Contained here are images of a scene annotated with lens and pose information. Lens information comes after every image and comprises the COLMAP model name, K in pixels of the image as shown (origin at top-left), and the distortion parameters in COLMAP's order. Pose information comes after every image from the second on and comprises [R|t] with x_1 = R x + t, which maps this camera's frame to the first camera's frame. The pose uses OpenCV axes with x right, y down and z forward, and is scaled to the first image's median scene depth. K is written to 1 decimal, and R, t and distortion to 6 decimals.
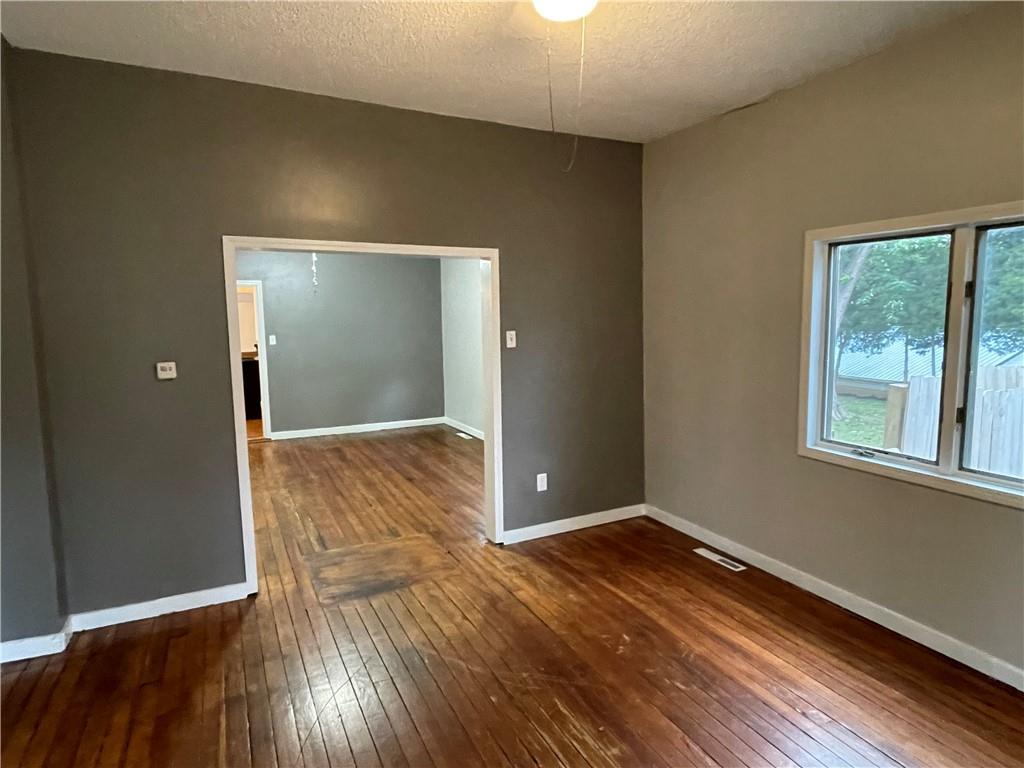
lens RADIAL K [[595.5, 0, 514.7], [0, 595.5, 384.4], [0, 0, 1]] dist [-0.000373, -0.005409]
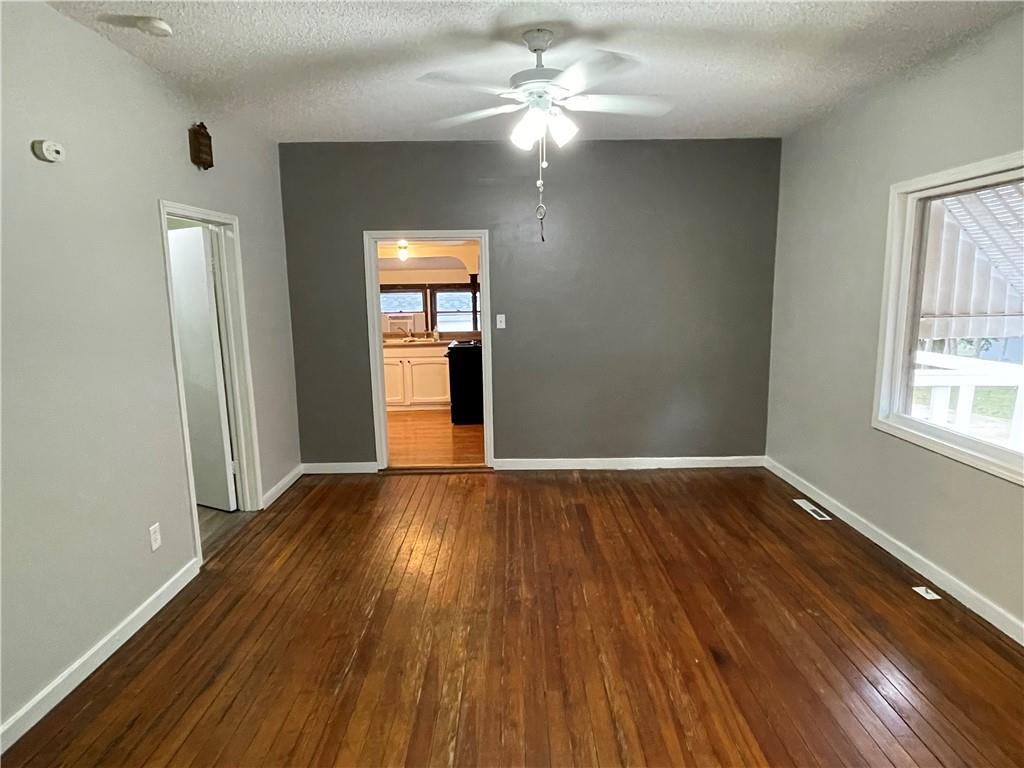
lens RADIAL K [[595.5, 0, 512.1], [0, 595.5, 383.6], [0, 0, 1]] dist [-0.000373, -0.005409]
pose [[0.895621, 0.076151, -0.438251, -0.130352], [-0.051159, 0.996333, 0.068575, -0.065543], [0.441867, -0.038997, 0.896233, 0.525975]]
